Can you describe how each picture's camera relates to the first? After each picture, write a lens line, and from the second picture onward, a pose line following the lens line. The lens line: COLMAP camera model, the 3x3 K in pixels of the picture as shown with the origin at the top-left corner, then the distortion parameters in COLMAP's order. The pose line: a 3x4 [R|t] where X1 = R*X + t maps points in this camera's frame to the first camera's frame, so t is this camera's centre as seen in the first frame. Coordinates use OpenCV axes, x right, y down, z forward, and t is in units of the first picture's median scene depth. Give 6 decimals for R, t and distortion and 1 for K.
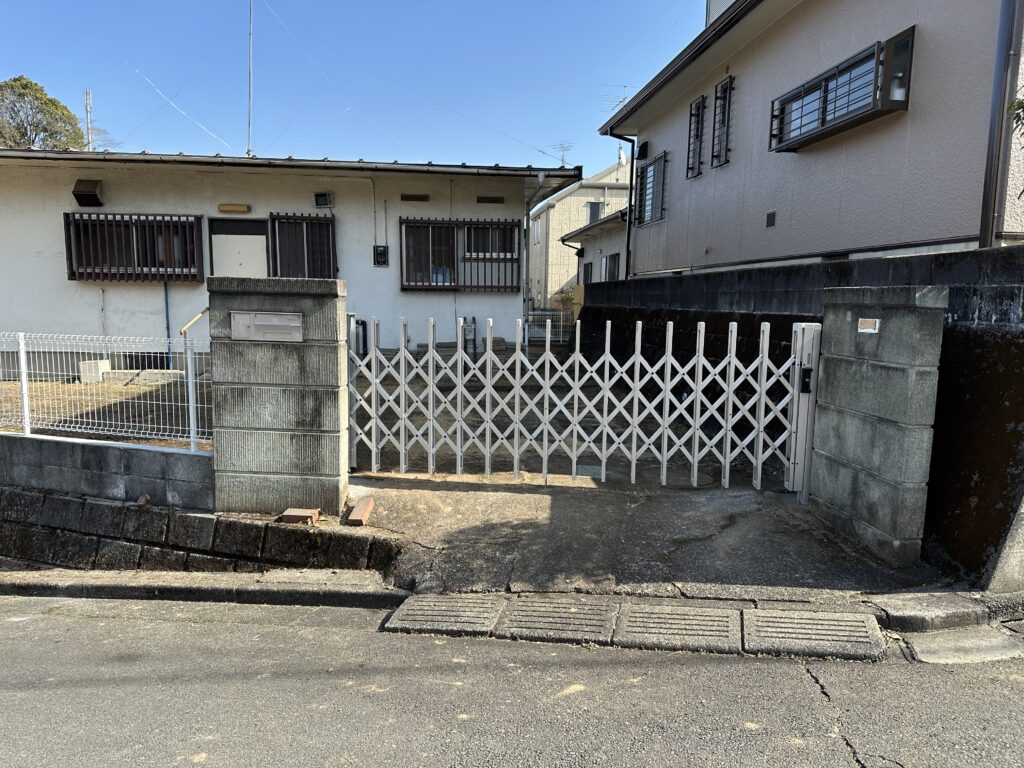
lens RADIAL K [[723.5, 0, 501.1], [0, 723.5, 385.1], [0, 0, 1]] dist [0.093704, -0.121777]
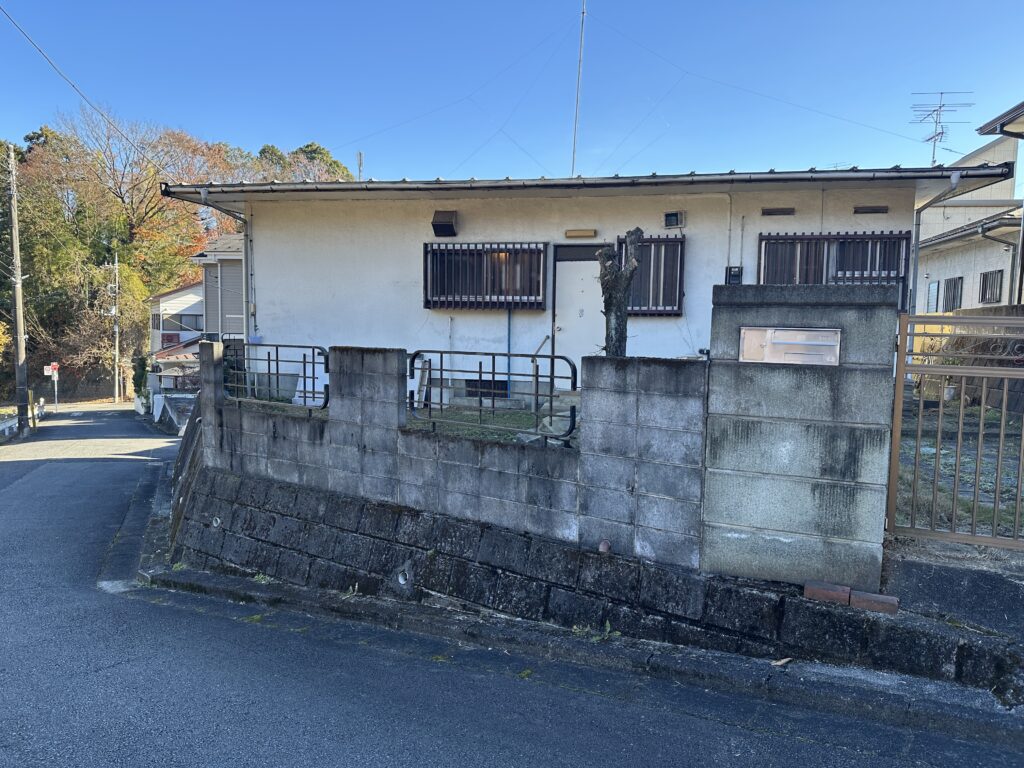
lens RADIAL K [[723.5, 0, 501.1], [0, 723.5, 385.1], [0, 0, 1]] dist [0.093704, -0.121777]
pose [[0.954370, 0.027569, -0.297351, -0.330346], [-0.043143, 0.998012, -0.045940, 0.011304], [0.295494, 0.056673, 0.953662, 0.133908]]
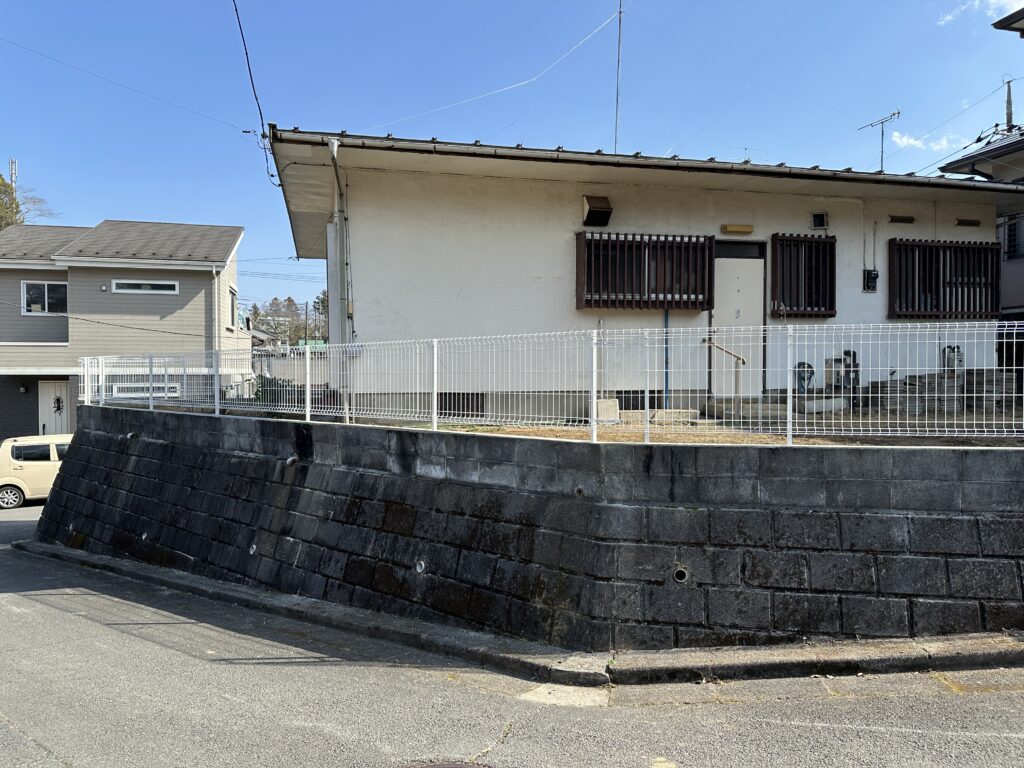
lens RADIAL K [[715.3, 0, 492.9], [0, 715.3, 386.2], [0, 0, 1]] dist [0.082593, -0.096793]
pose [[0.989666, -0.017720, 0.142290, -1.456286], [0.031876, 0.994692, -0.097832, 0.055808], [-0.139801, 0.101357, 0.984978, 0.330017]]
